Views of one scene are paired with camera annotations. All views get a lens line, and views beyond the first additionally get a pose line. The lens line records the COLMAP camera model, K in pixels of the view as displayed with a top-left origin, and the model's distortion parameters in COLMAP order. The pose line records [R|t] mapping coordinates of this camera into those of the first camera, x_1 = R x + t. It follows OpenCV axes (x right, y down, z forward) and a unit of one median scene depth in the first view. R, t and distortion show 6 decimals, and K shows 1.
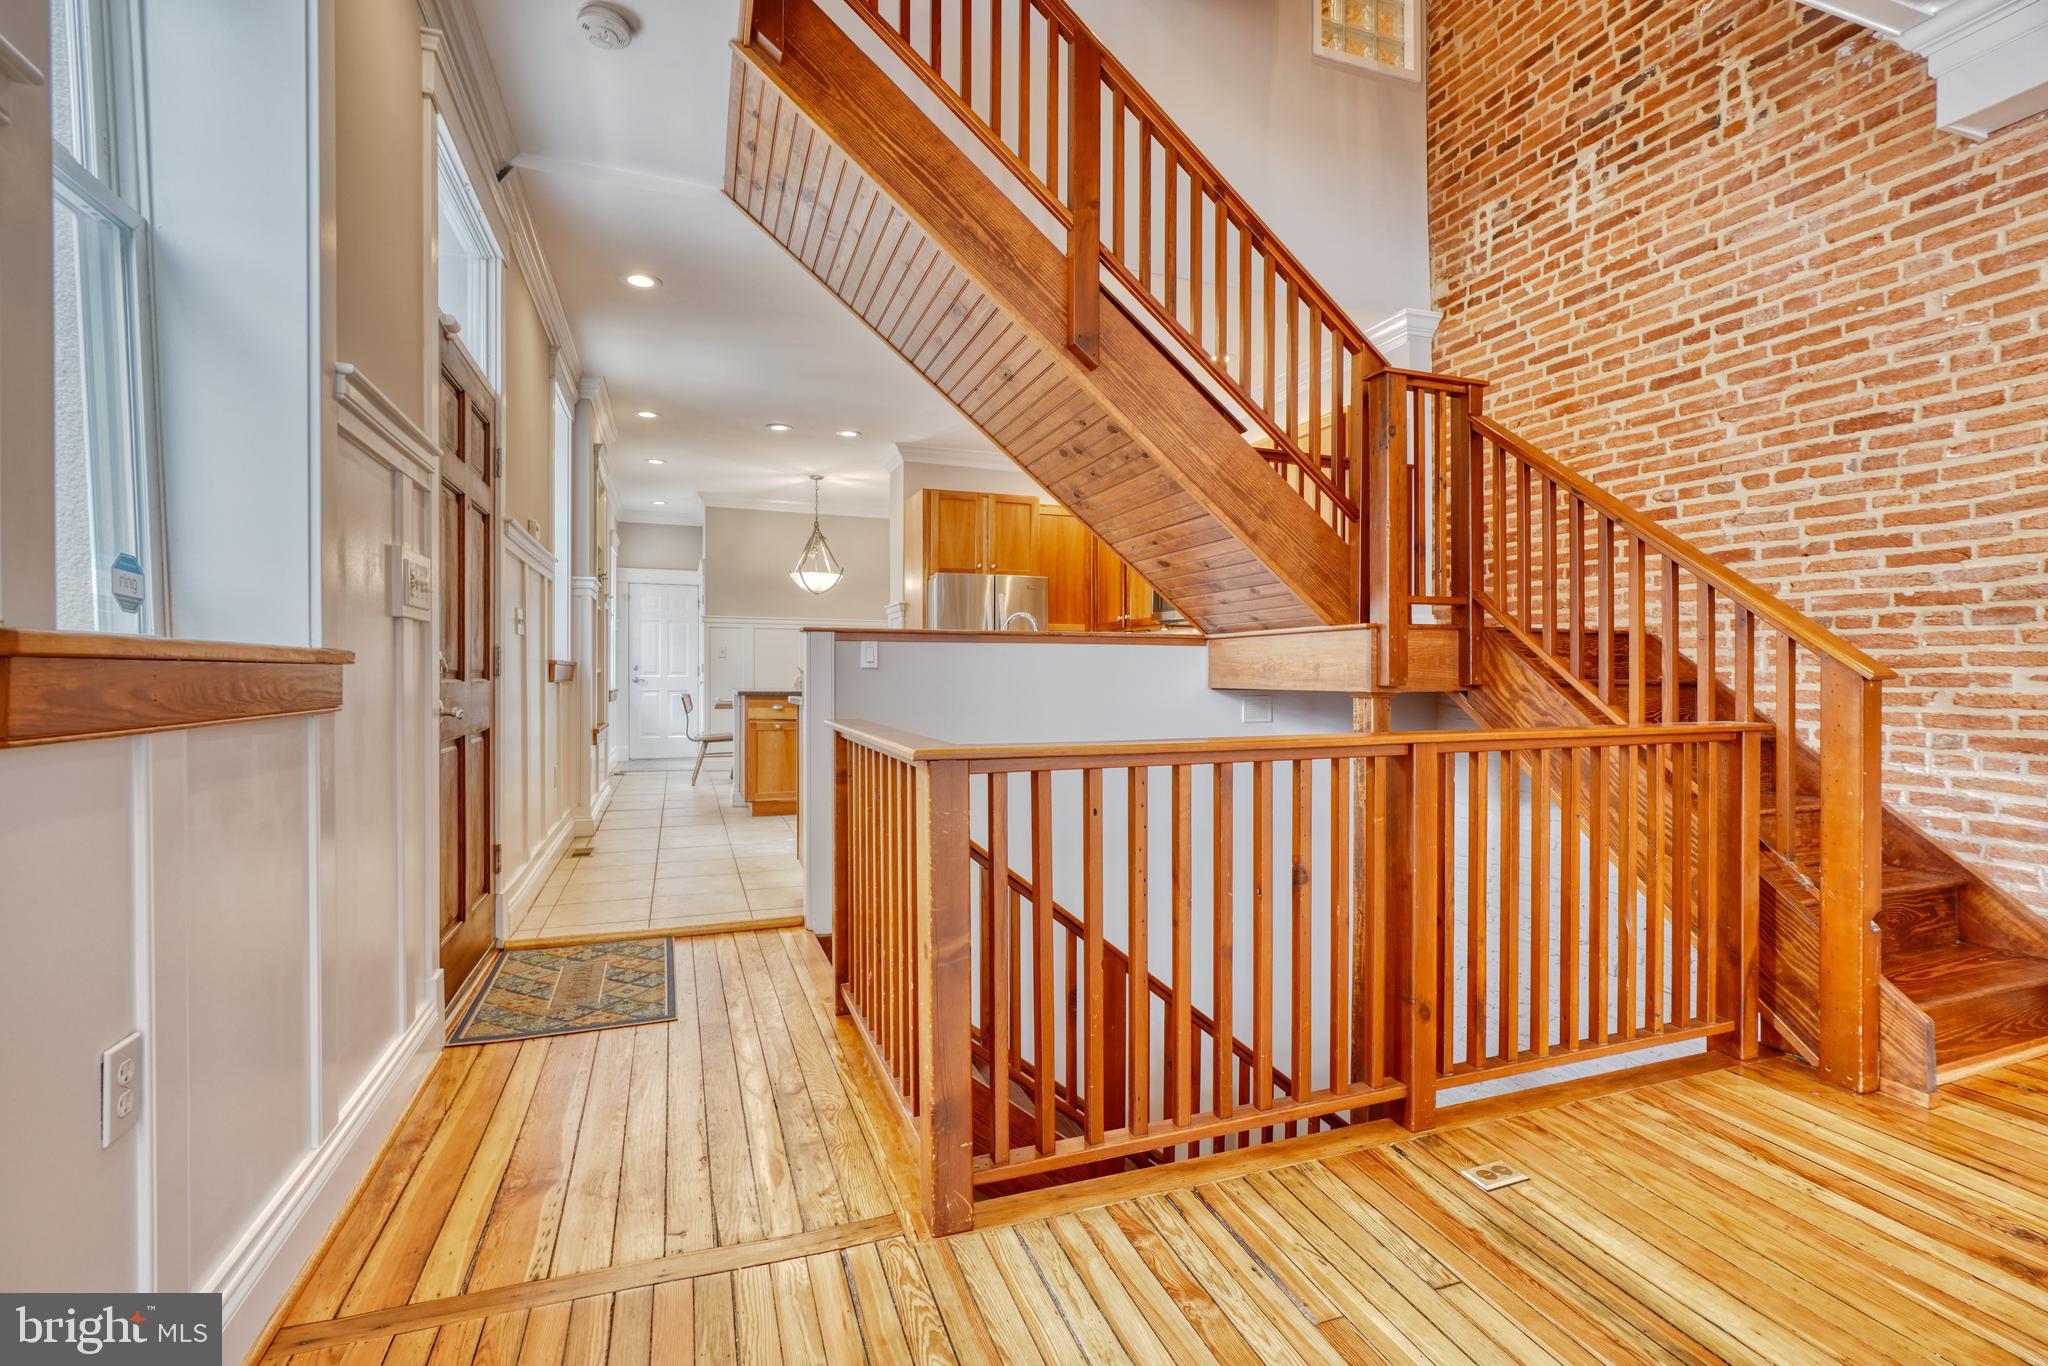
lens RADIAL K [[922.1, 0, 1002.6], [0, 922.1, 687.3], [0, 0, 1]] dist [-0.006615, 0.002868]
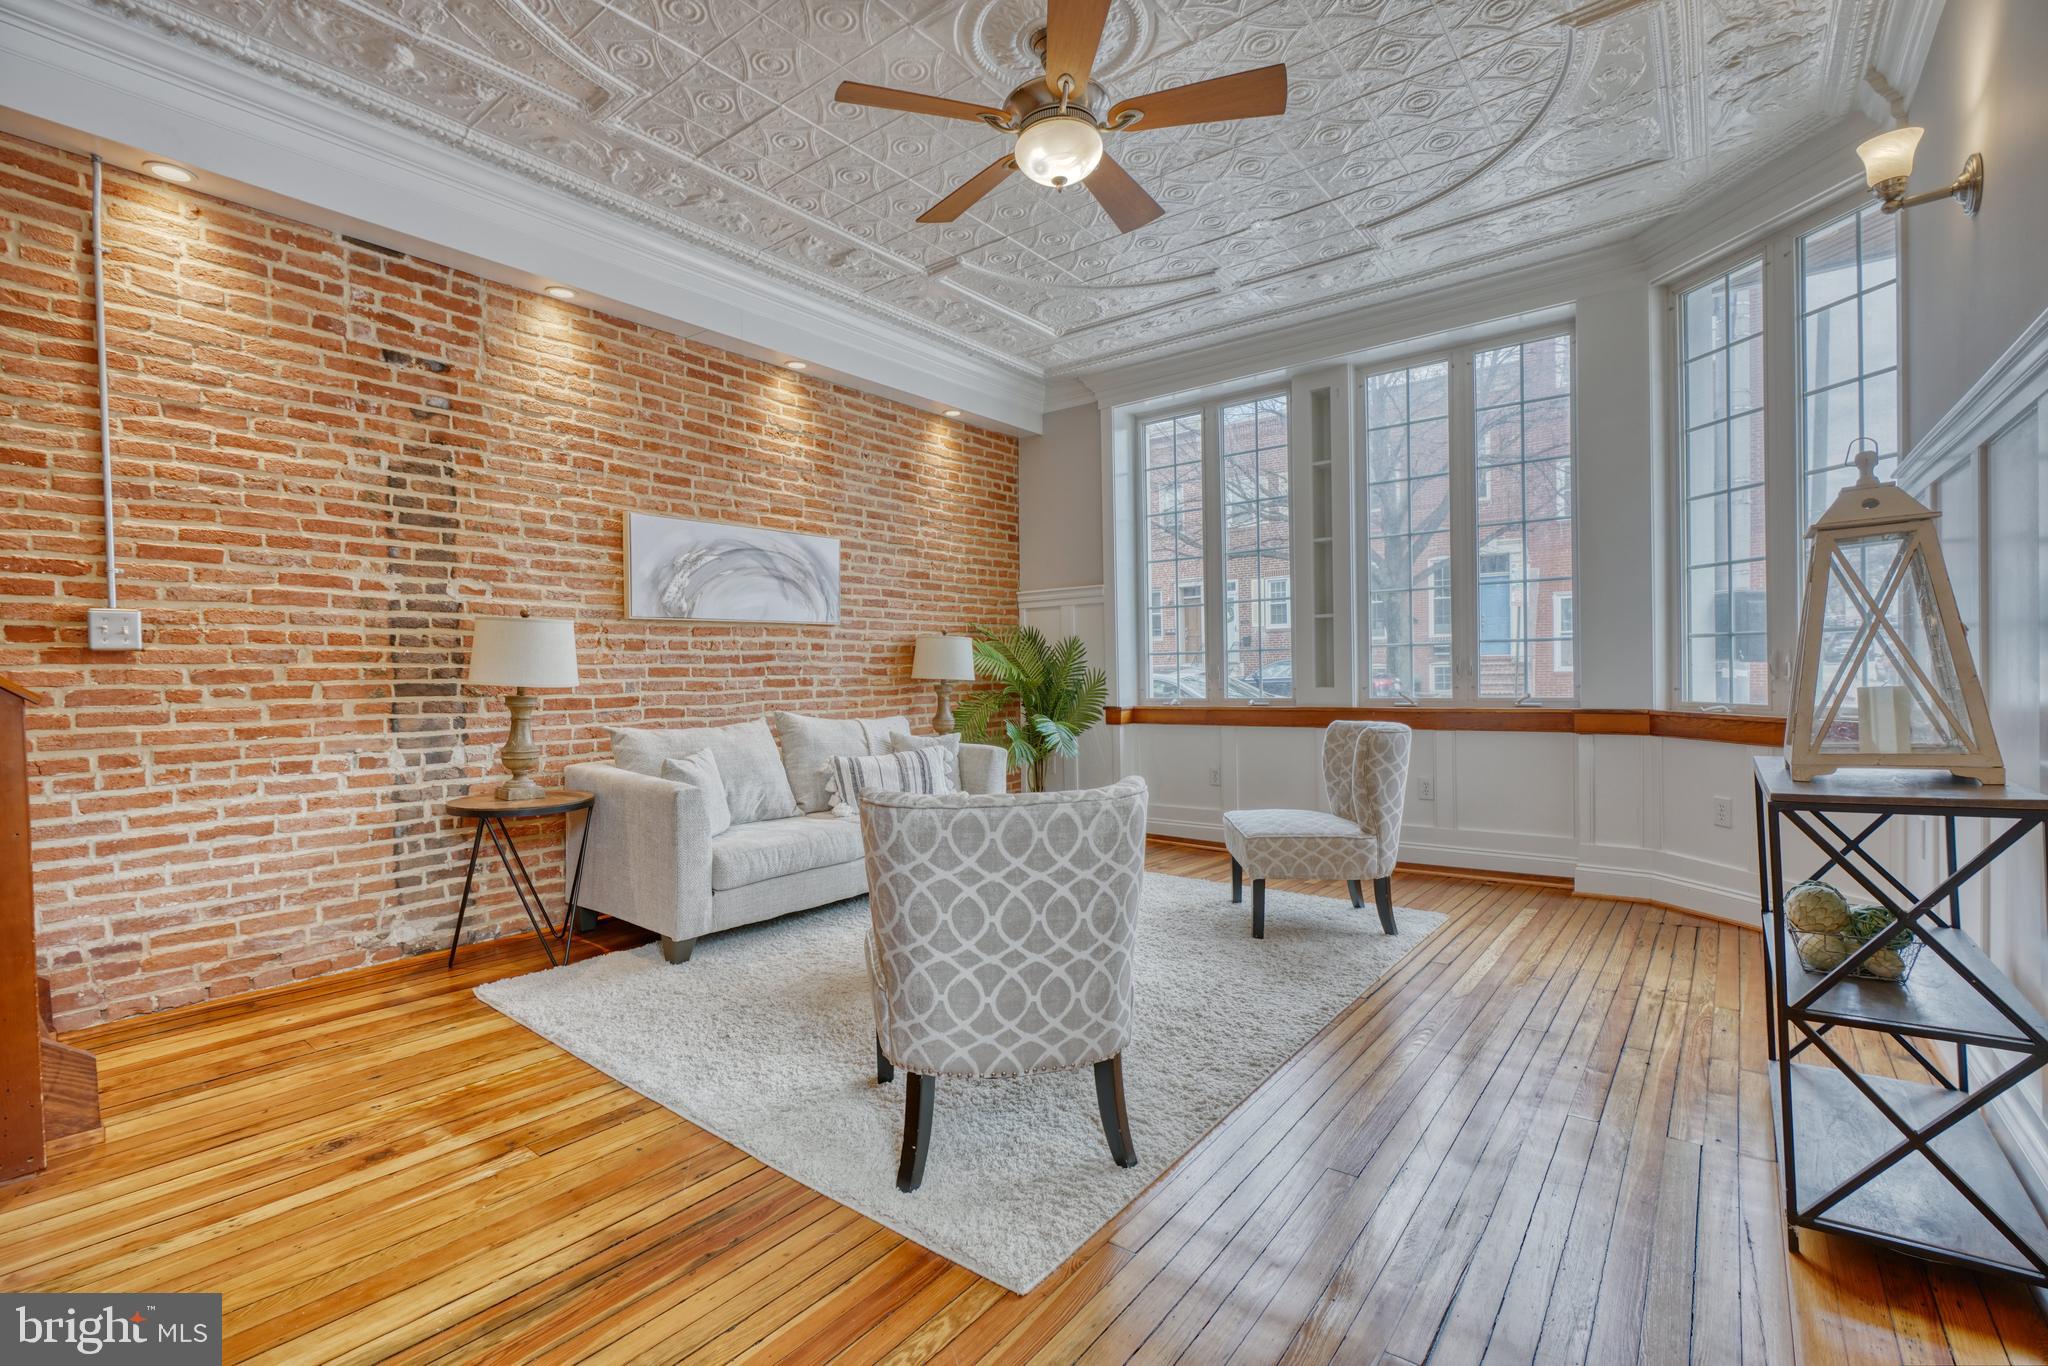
lens RADIAL K [[922.1, 0, 1009.2], [0, 922.1, 681.1], [0, 0, 1]] dist [-0.006615, 0.002868]
pose [[-0.541486, -0.003608, 0.840702, -0.203348], [0.032149, 0.999170, 0.024996, -0.013991], [-0.840095, 0.040563, -0.540921, 0.432983]]
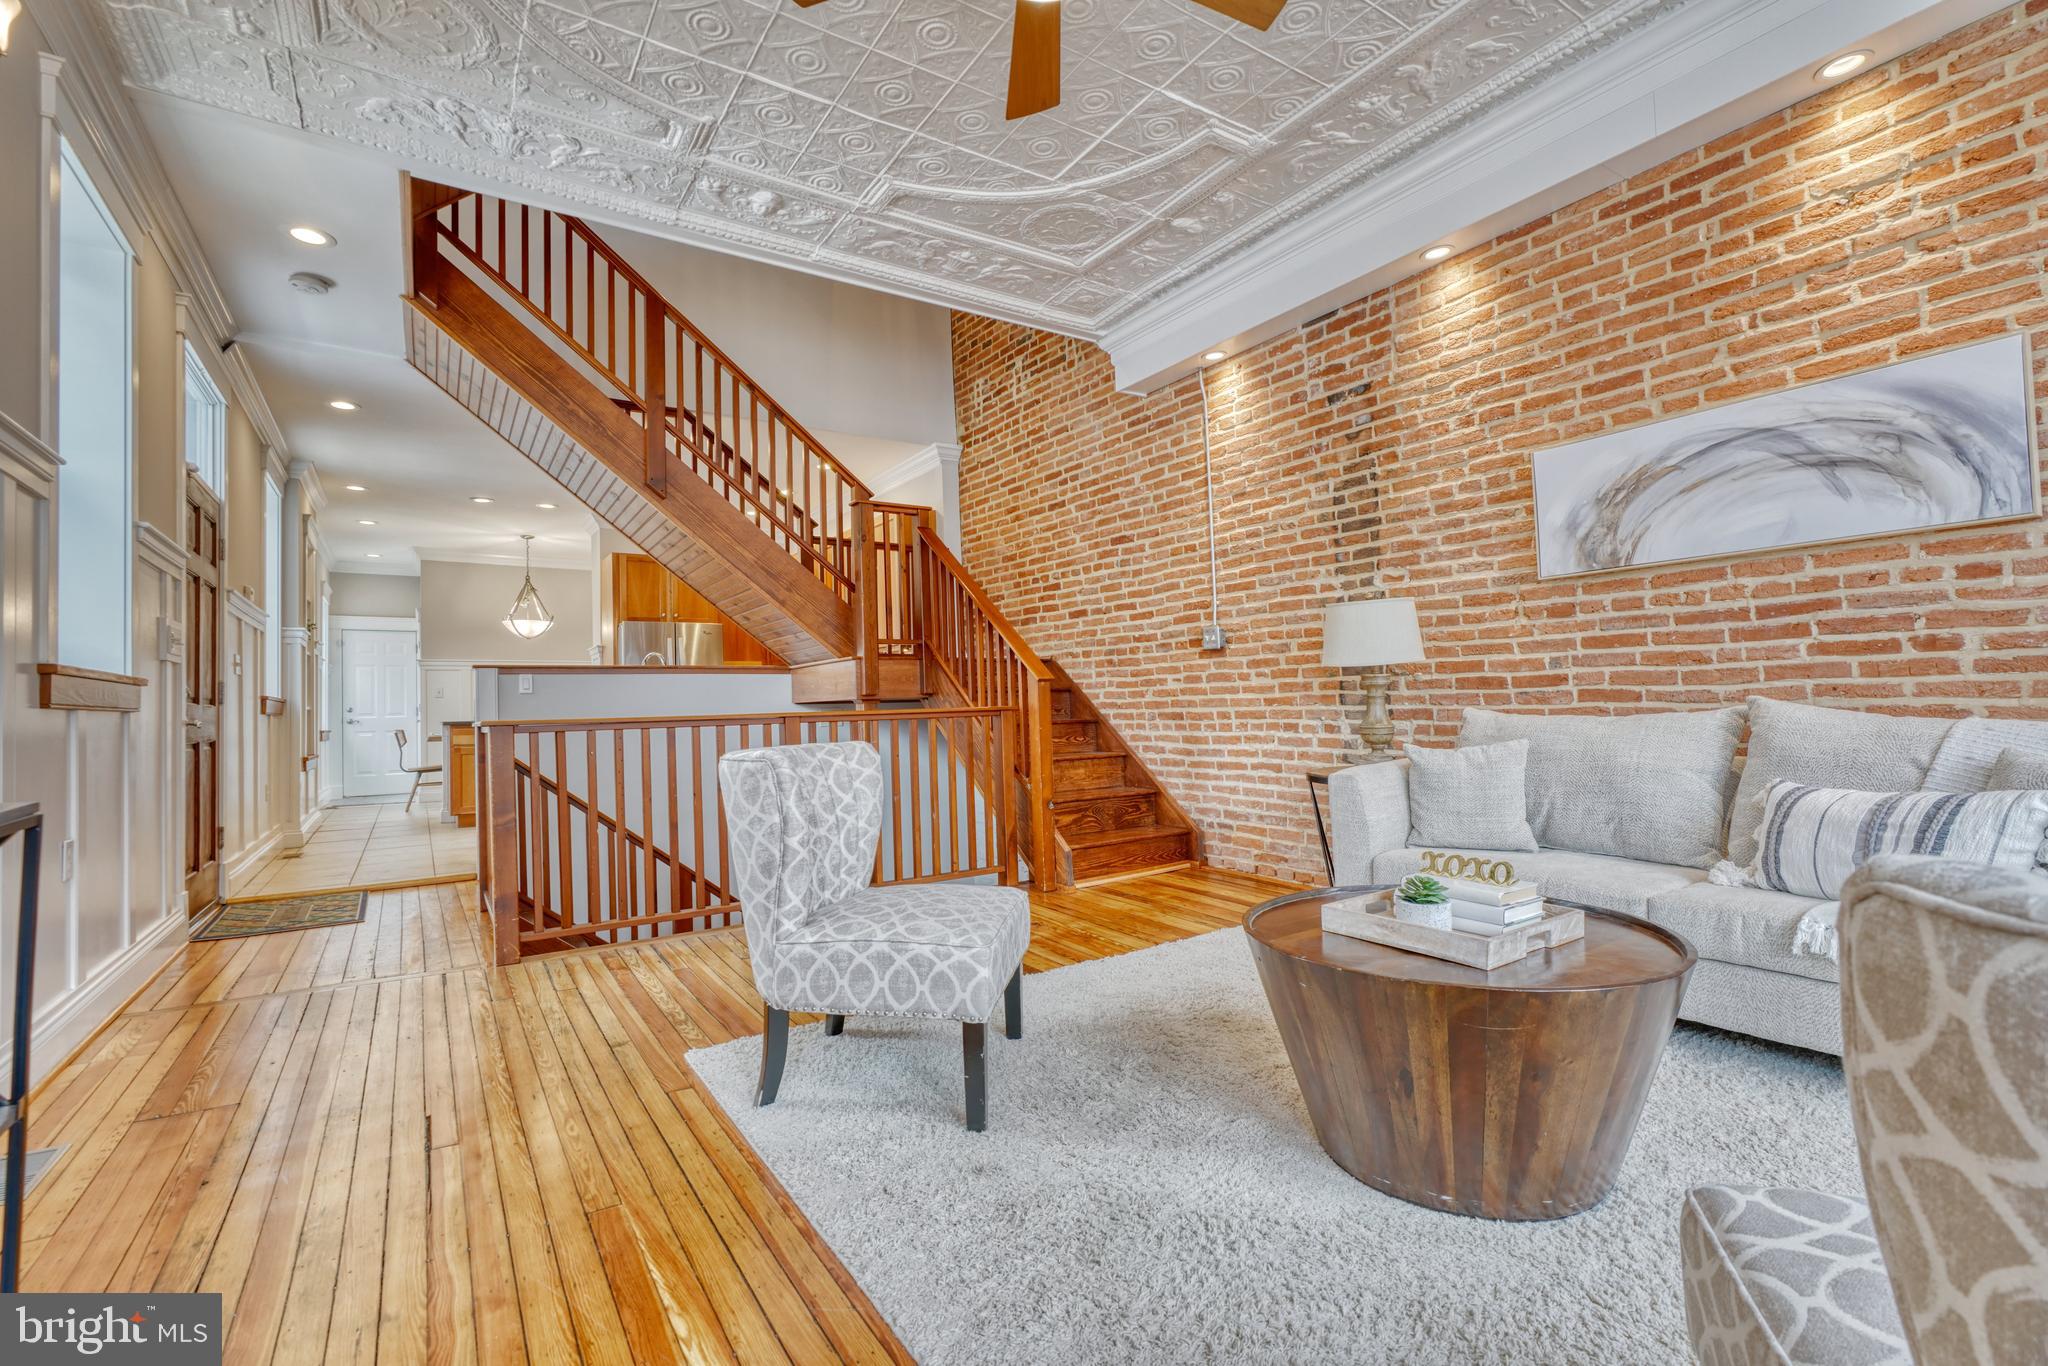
lens RADIAL K [[922.1, 0, 1009.1], [0, 922.1, 685.5], [0, 0, 1]] dist [-0.006615, 0.002868]
pose [[0.972042, -0.021712, 0.233800, 0.263202], [0.031917, 0.998692, -0.039954, 0.050824], [-0.232626, 0.046299, 0.971463, -0.584268]]
